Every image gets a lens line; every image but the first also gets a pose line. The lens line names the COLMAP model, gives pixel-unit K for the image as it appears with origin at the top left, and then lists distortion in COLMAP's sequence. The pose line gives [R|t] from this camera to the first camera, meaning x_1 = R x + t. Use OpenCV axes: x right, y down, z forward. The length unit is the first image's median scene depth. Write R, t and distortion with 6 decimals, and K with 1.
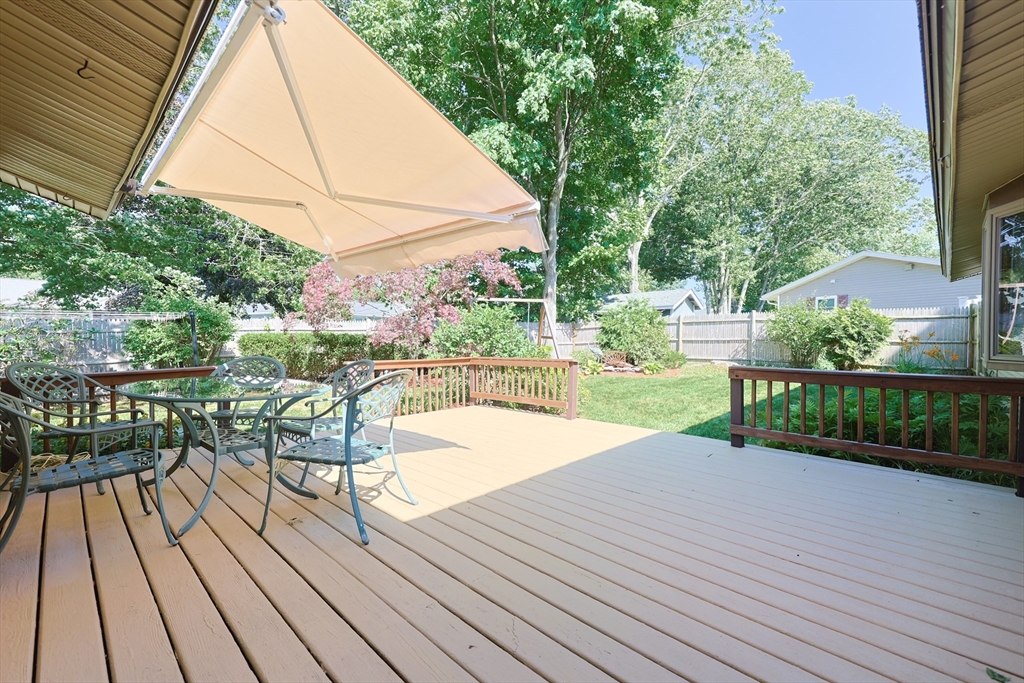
lens RADIAL K [[433.6, 0, 516.8], [0, 433.6, 345.3], [0, 0, 1]] dist [0.036462, 0.000157]
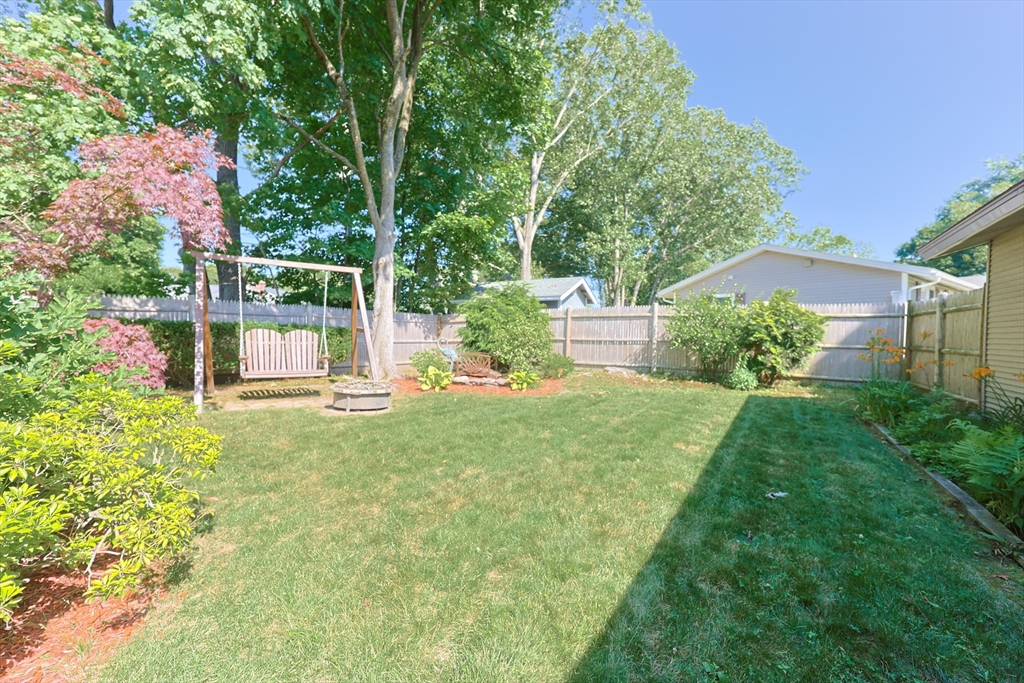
lens RADIAL K [[438.6, 0, 517.9], [0, 438.6, 341.8], [0, 0, 1]] dist [-0.000967, 0.000047]
pose [[0.974808, 0.019780, 0.222169, 0.136709], [-0.018585, 0.999799, -0.007464, -0.001167], [-0.222272, 0.003147, 0.974980, 0.308105]]
